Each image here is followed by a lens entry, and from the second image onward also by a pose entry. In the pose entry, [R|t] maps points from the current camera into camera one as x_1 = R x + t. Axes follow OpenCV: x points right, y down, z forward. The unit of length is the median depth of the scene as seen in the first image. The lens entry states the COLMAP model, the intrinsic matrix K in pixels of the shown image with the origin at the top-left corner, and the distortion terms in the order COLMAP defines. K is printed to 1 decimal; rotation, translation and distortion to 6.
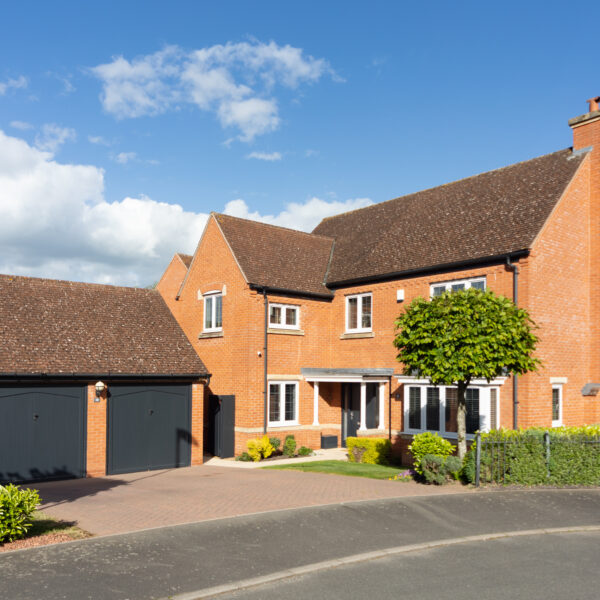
lens RADIAL K [[601.9, 0, 320.1], [0, 601.9, 357.5], [0, 0, 1]] dist [-0.069391, 0.000000]
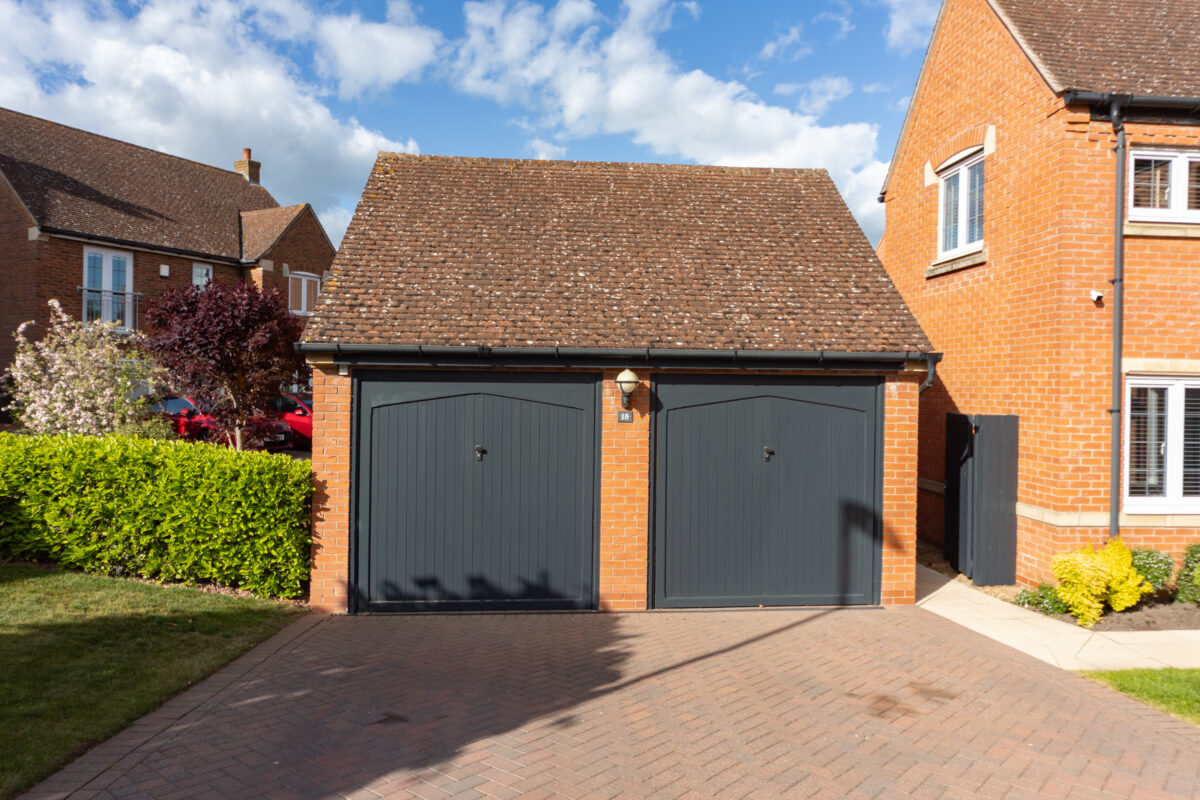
lens RADIAL K [[755.2, 0, 653.4], [0, 755.2, 383.5], [0, 0, 1]] dist [-0.000853, 0.000951]
pose [[0.814148, 0.006776, -0.580618, -0.056326], [0.005715, 0.999790, 0.019682, 0.032751], [0.580629, -0.019342, 0.813938, 0.500691]]
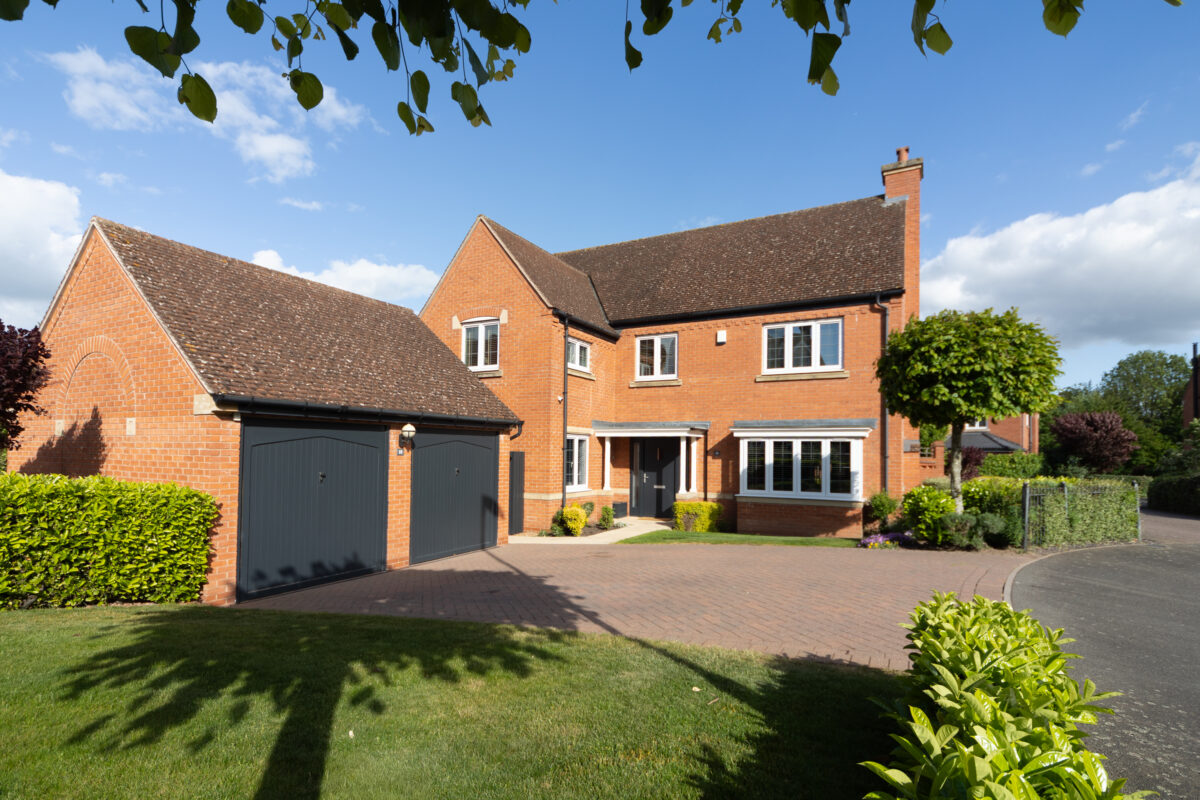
lens RADIAL K [[607.2, 0, 576.4], [0, 607.2, 442.7], [0, 0, 1]] dist [-0.004613, -0.005944]
pose [[0.935482, 0.011193, 0.353197, -0.357345], [-0.014786, 0.999863, 0.007478, 0.043937], [-0.353064, -0.012218, 0.935519, 0.248212]]
